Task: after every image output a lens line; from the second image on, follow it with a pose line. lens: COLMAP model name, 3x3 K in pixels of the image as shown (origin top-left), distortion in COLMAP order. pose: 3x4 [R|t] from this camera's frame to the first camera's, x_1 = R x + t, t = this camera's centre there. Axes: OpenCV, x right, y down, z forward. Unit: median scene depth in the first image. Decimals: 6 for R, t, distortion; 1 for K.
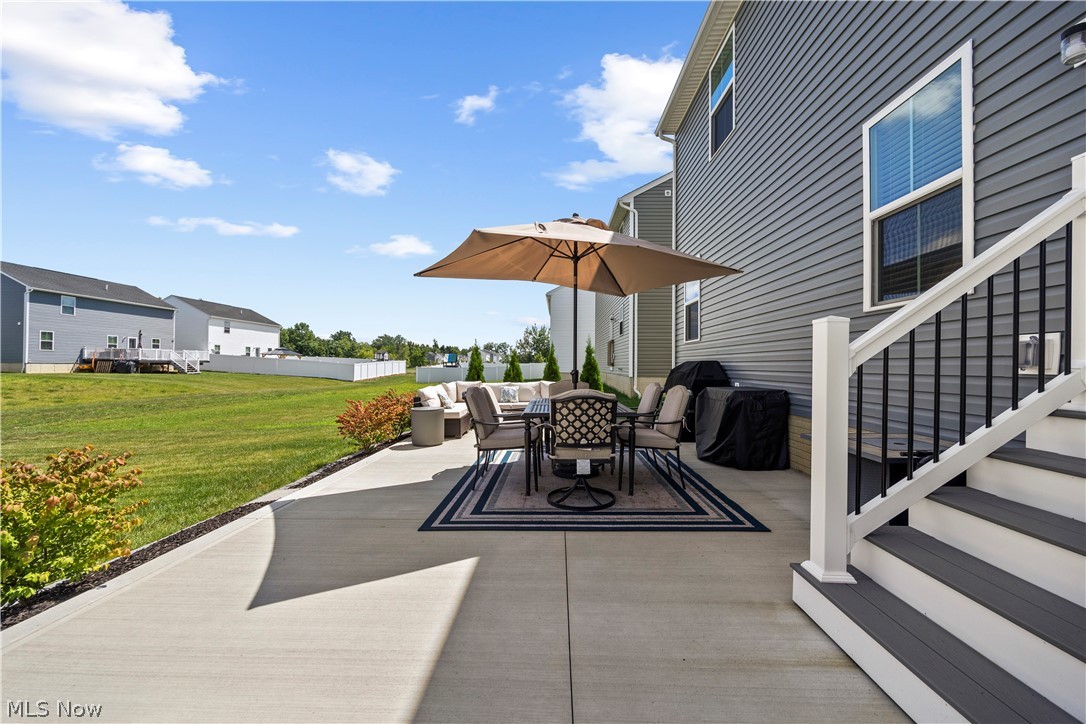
lens RADIAL K [[417.0, 0, 544.3], [0, 417.0, 362.4], [0, 0, 1]] dist [-0.007276, -0.000672]
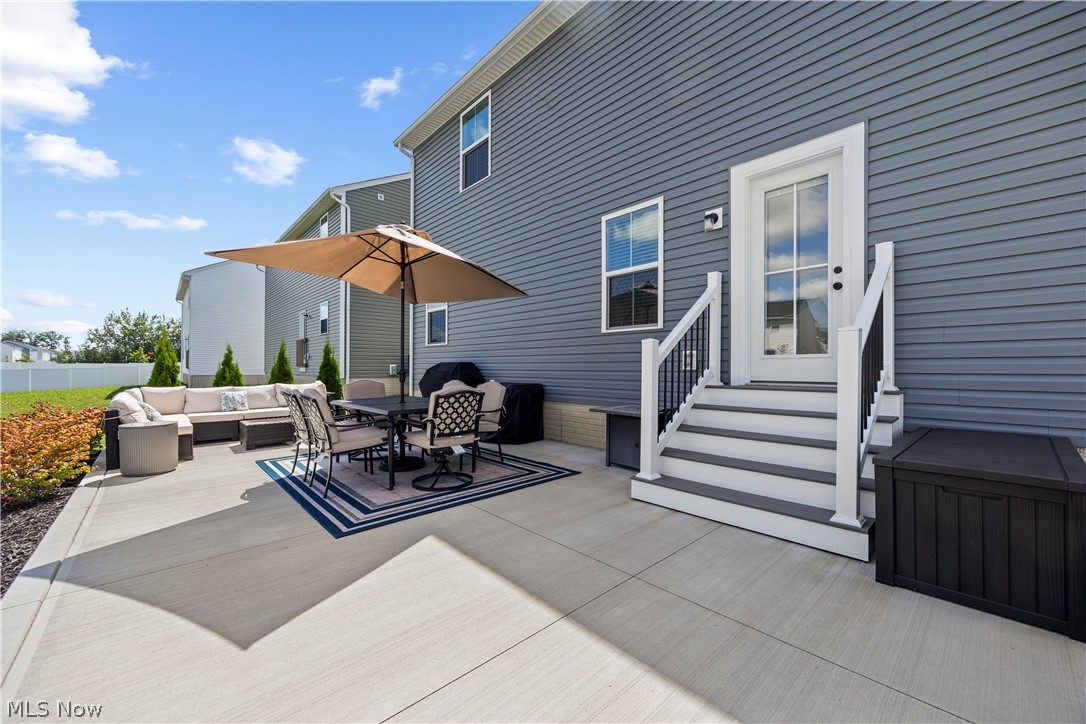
lens RADIAL K [[417.0, 0, 534.7], [0, 417.0, 366.6], [0, 0, 1]] dist [-0.007276, -0.000672]
pose [[0.722799, -0.000560, 0.691058, -0.568202], [-0.004750, 0.999972, 0.005778, 0.003220], [-0.691042, -0.007459, 0.722776, 0.001518]]
